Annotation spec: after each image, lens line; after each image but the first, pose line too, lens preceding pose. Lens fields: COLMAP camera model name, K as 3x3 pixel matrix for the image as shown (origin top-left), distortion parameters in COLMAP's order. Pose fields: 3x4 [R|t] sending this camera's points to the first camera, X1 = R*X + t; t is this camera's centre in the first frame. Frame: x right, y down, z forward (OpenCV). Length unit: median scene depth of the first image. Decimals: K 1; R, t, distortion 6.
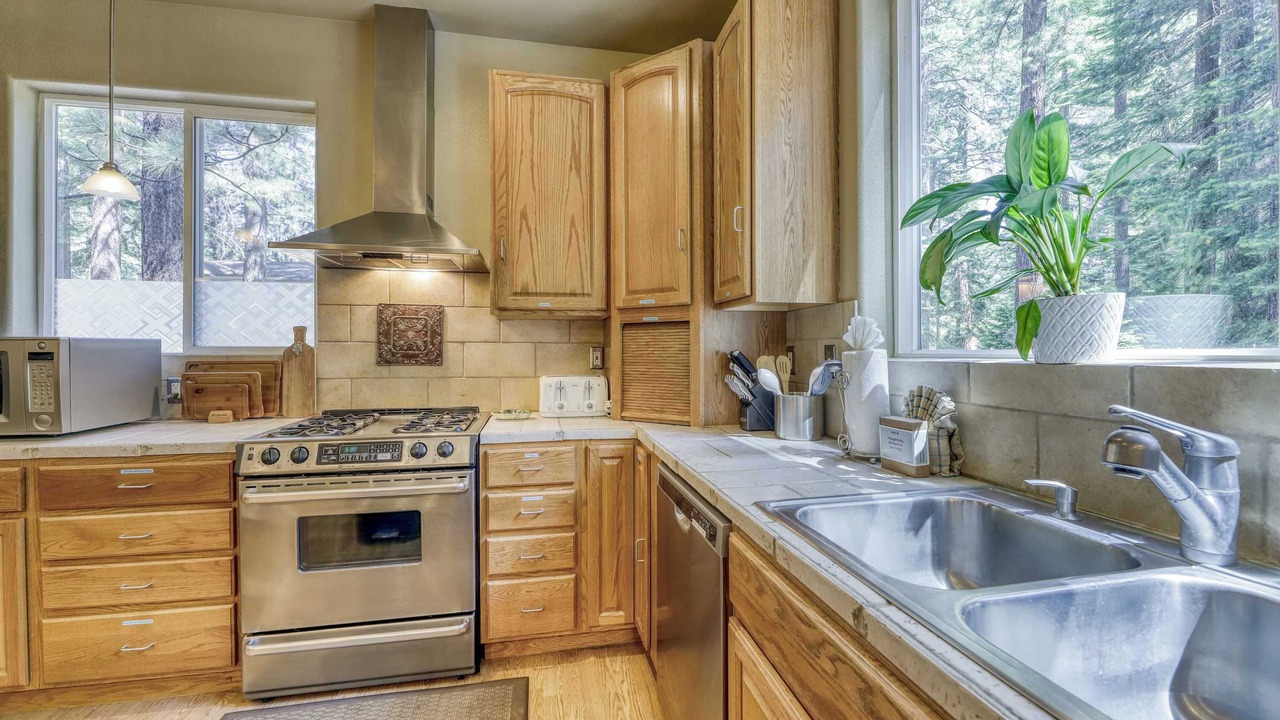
lens RADIAL K [[502.0, 0, 652.9], [0, 502.0, 355.3], [0, 0, 1]] dist [-0.009544, -0.000048]
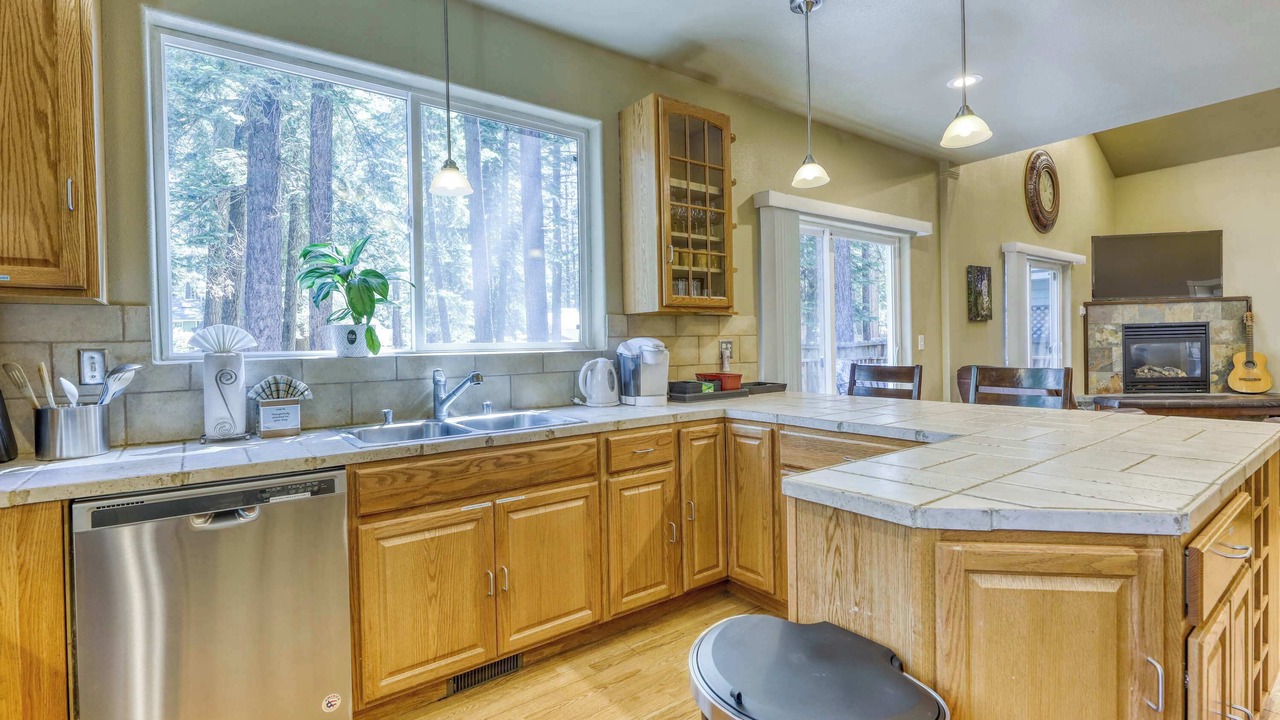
lens RADIAL K [[573.1, 0, 658.5], [0, 573.1, 355.9], [0, 0, 1]] dist [0.012958, -0.001060]
pose [[-0.420886, -0.006206, 0.907092, -0.915241], [0.028699, 0.999385, 0.020153, -0.000164], [-0.906659, 0.034515, -0.420449, 0.461668]]
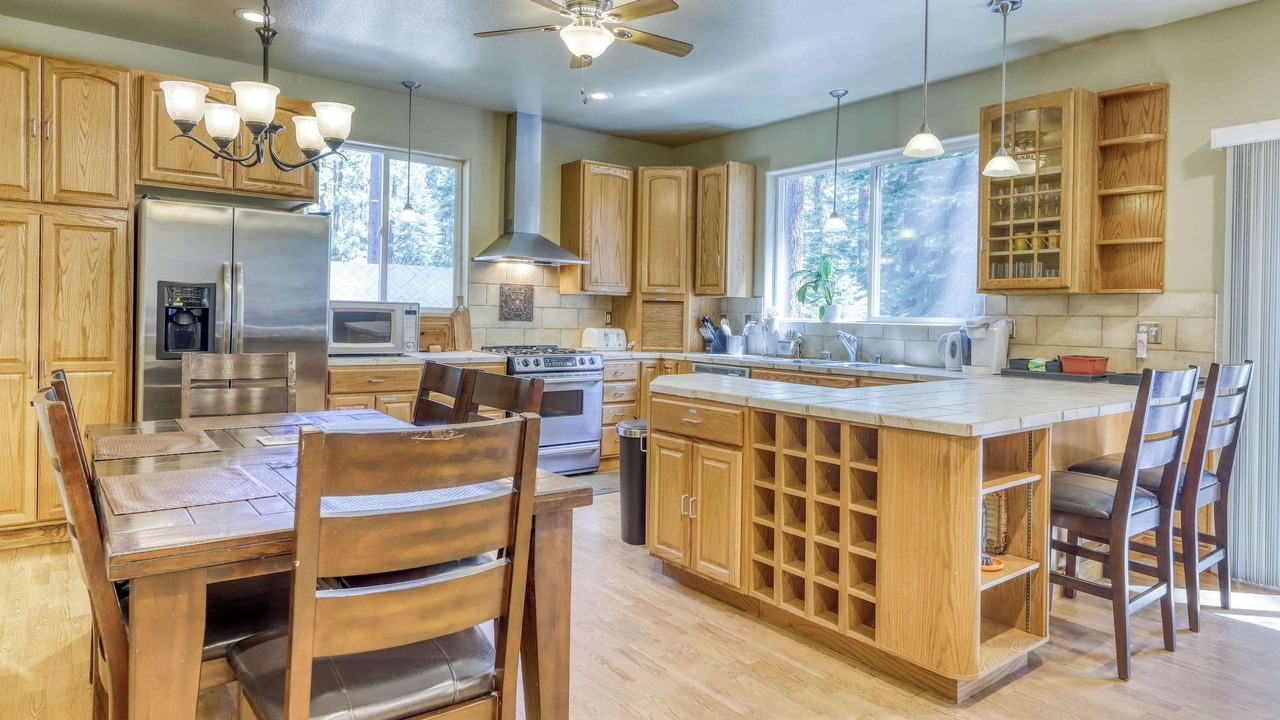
lens RADIAL K [[769.0, 0, 634.1], [0, 769.0, 319.2], [0, 0, 1]] dist [0.011545, -0.002322]
pose [[0.897527, 0.016783, 0.440639, -1.507263], [-0.018062, 0.999836, -0.001292, 0.013086], [-0.440589, -0.006799, 0.897683, -1.759181]]
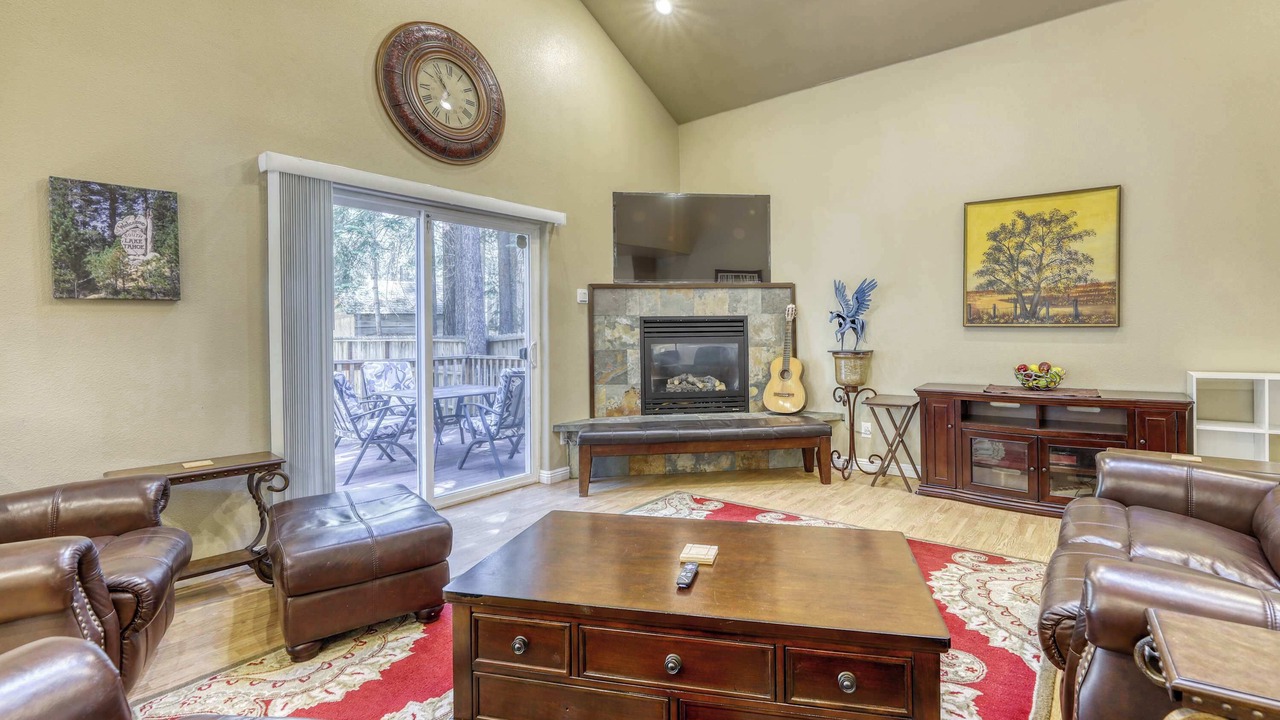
lens RADIAL K [[559.9, 0, 709.8], [0, 559.9, 331.4], [0, 0, 1]] dist [-0.014323, -0.001275]
pose [[-0.670491, 0.006138, 0.741893, -0.883169], [0.014470, 0.999884, 0.004805, 0.016017], [-0.741777, 0.013957, -0.670502, -2.420154]]
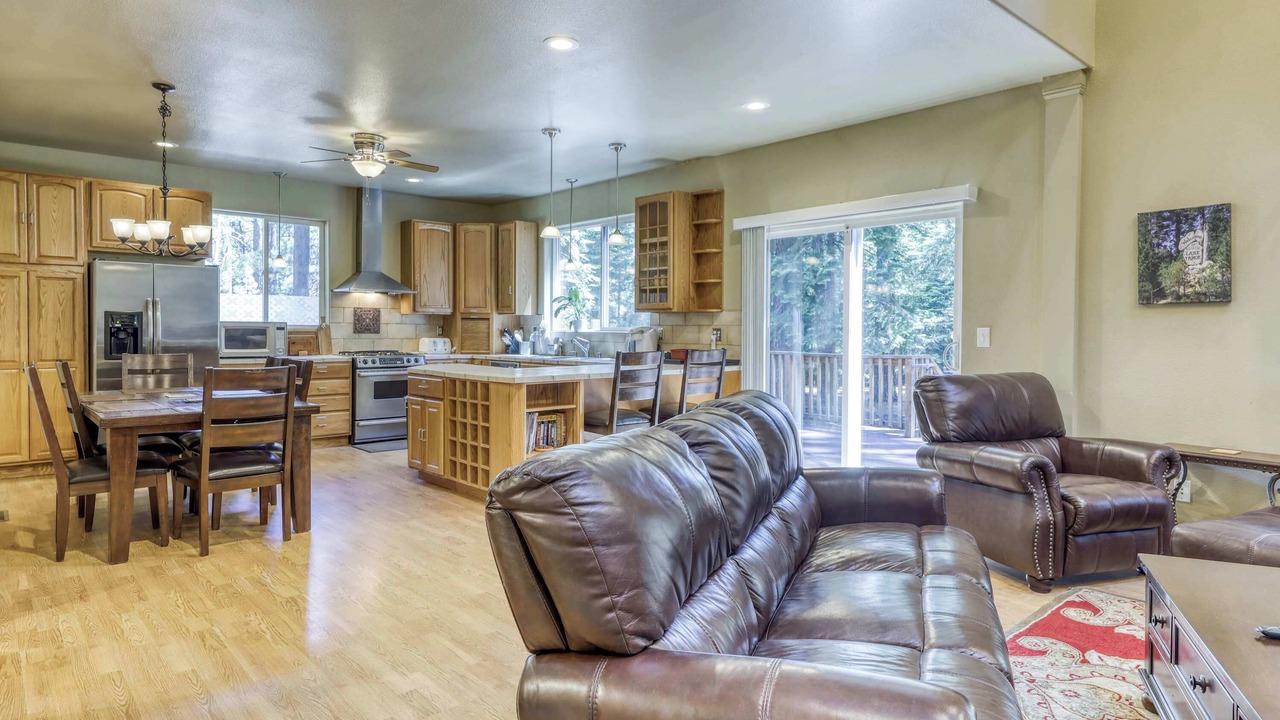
lens RADIAL K [[769.0, 0, 650.6], [0, 769.0, 340.1], [0, 0, 1]] dist [0.011545, -0.002322]
pose [[0.861695, -0.000796, 0.507426, -1.406551], [-0.003832, 0.999960, 0.008075, 0.019912], [-0.507412, -0.008903, 0.861657, -3.375340]]
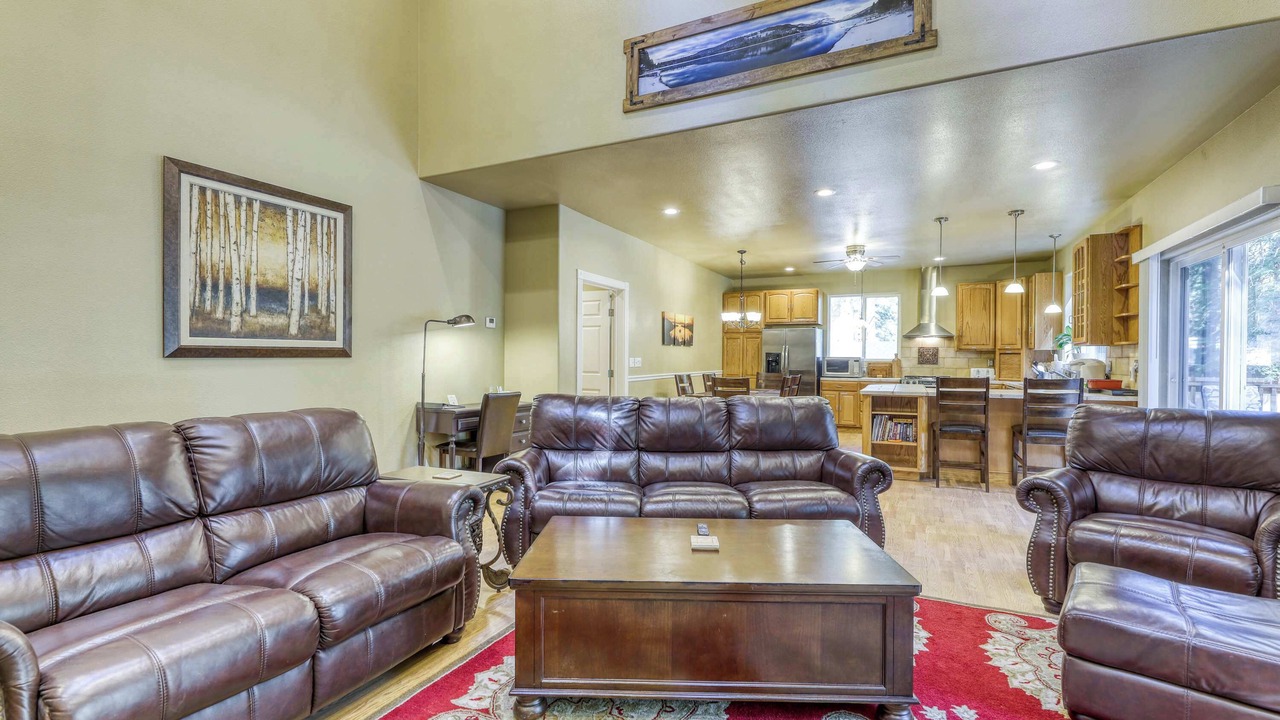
lens RADIAL K [[552.9, 0, 631.3], [0, 552.9, 362.8], [0, 0, 1]] dist [0.000748, -0.000029]
pose [[0.777362, 0.009823, -0.628977, 0.406812], [-0.010970, 0.999938, 0.002059, 0.028152], [0.628958, 0.005299, 0.777421, -3.992058]]
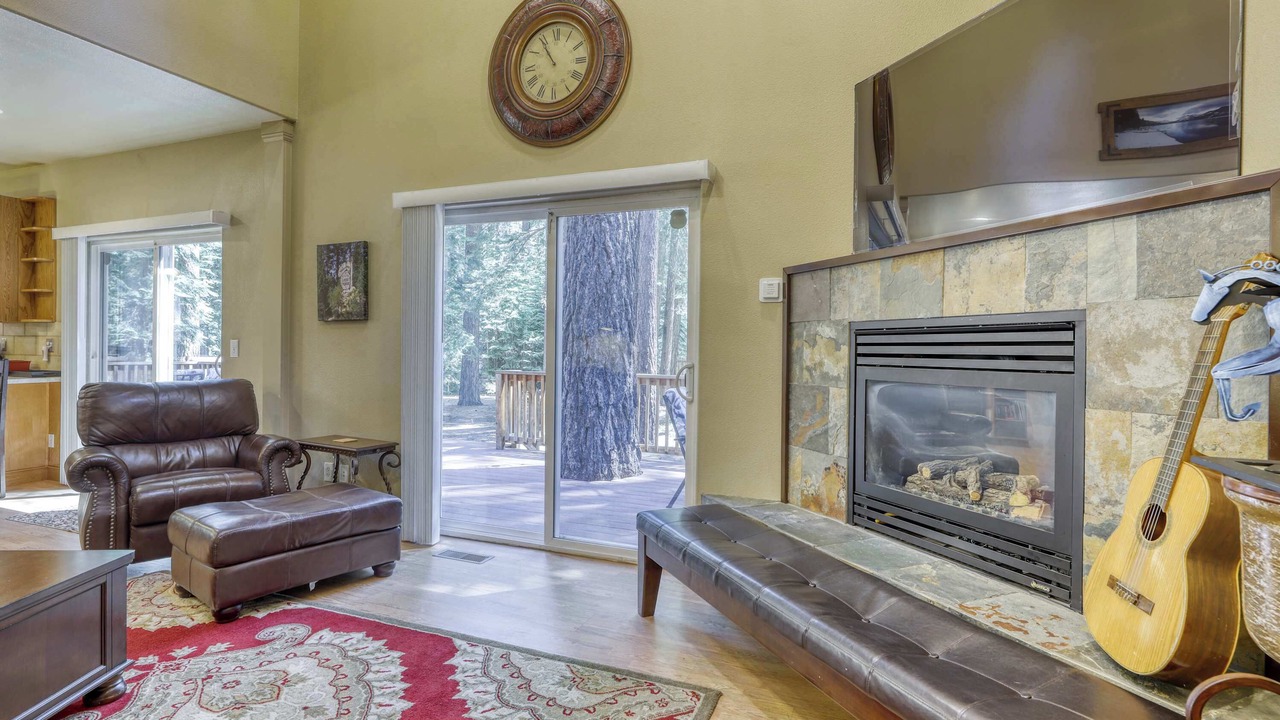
lens RADIAL K [[650.4, 0, 628.7], [0, 650.4, 351.2], [0, 0, 1]] dist [0.037075, 0.001101]
pose [[0.595461, 0.005605, 0.803365, -0.238196], [-0.008767, 0.999961, -0.000478, 0.026294], [-0.803336, -0.006758, 0.595487, -4.400348]]
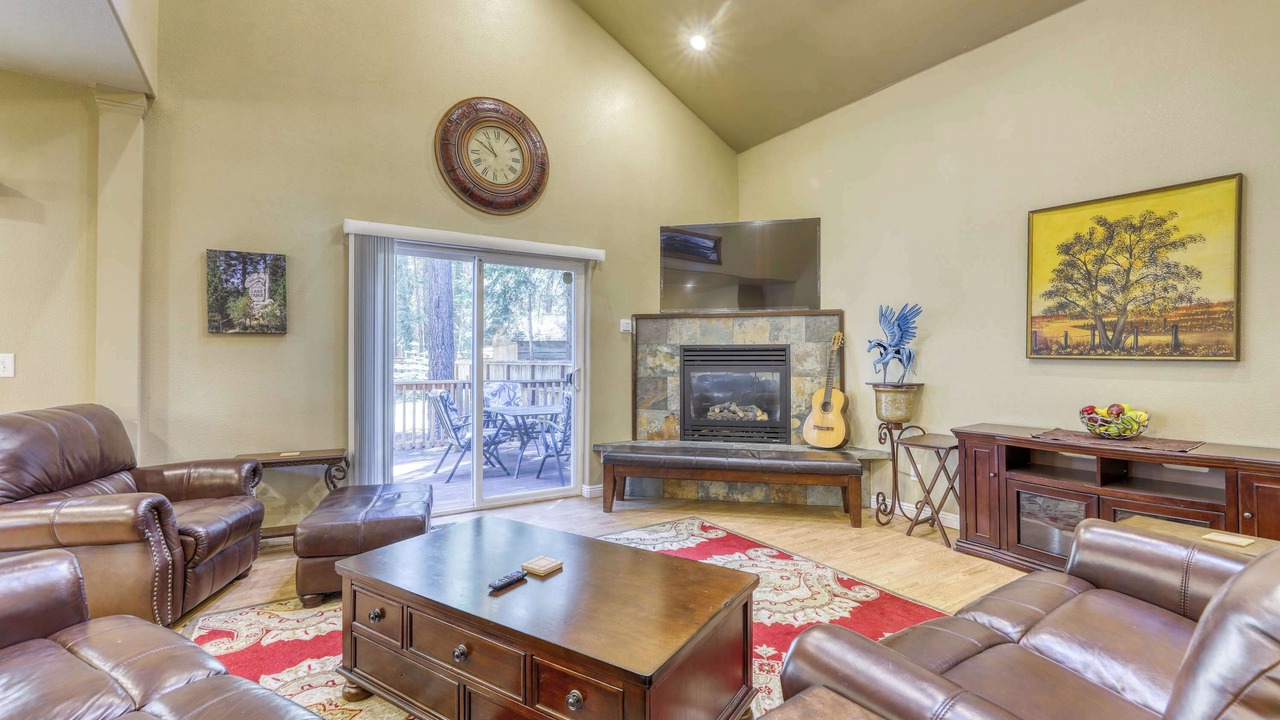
lens RADIAL K [[559.9, 0, 662.0], [0, 559.9, 352.3], [0, 0, 1]] dist [-0.014323, -0.001275]
pose [[-0.369094, 0.009862, 0.929340, -1.203264], [0.004828, 0.999951, -0.008694, 0.012477], [-0.929380, 0.001278, -0.369123, -2.848577]]
